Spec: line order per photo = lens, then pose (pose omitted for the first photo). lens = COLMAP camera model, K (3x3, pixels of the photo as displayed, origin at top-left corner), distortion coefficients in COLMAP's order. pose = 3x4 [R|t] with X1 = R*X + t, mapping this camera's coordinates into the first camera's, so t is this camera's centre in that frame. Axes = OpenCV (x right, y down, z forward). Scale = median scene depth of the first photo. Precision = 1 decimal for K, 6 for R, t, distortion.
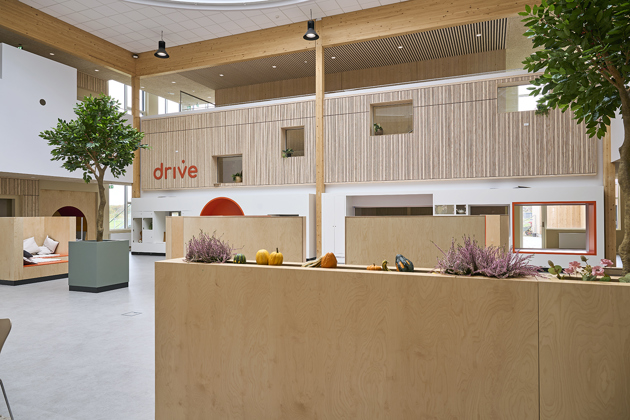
lens RADIAL K [[420.7, 0, 315.0], [0, 420.7, 210.0], [0, 0, 1]] dist [-0.002012, 0.002357]
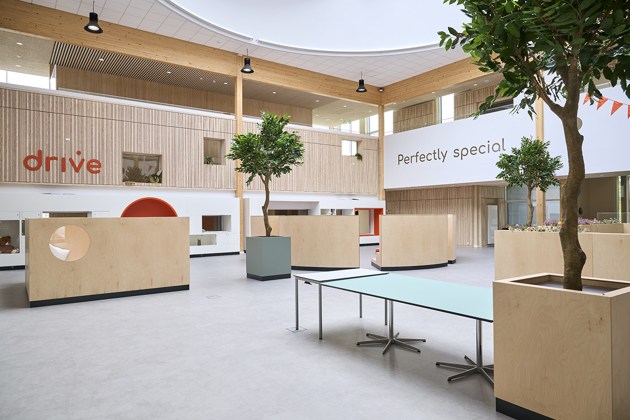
lens RADIAL K [[420.7, 0, 315.0], [0, 420.7, 210.0], [0, 0, 1]] dist [-0.002012, 0.002357]
pose [[0.518153, 0.012137, 0.855202, -0.882782], [-0.000361, 0.999902, -0.013972, 0.011947], [-0.855288, 0.006931, 0.518107, 0.181091]]
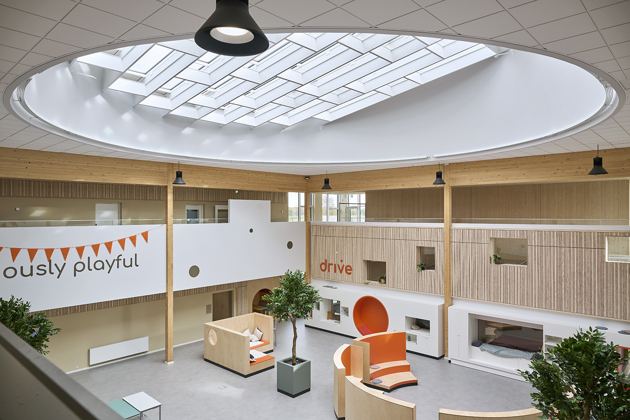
lens RADIAL K [[420.7, 0, 315.0], [0, 420.7, 210.0], [0, 0, 1]] dist [-0.002012, 0.002357]
pose [[0.937325, -0.001203, -0.348454, 0.075004], [0.001302, 0.999999, 0.000050, -0.307791], [0.348454, -0.000501, 0.937326, -0.291592]]
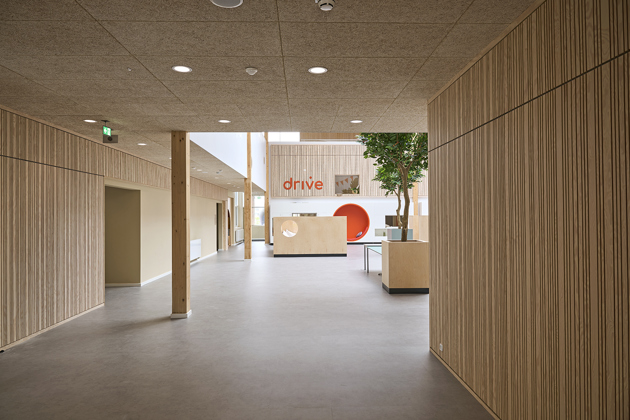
lens RADIAL K [[420.7, 0, 315.0], [0, 420.7, 210.0], [0, 0, 1]] dist [-0.002012, 0.002357]
pose [[0.913464, 0.005999, 0.406875, -0.977812], [-0.002216, 0.999950, -0.009768, 0.007274], [-0.406913, 0.008021, 0.913432, -0.323170]]
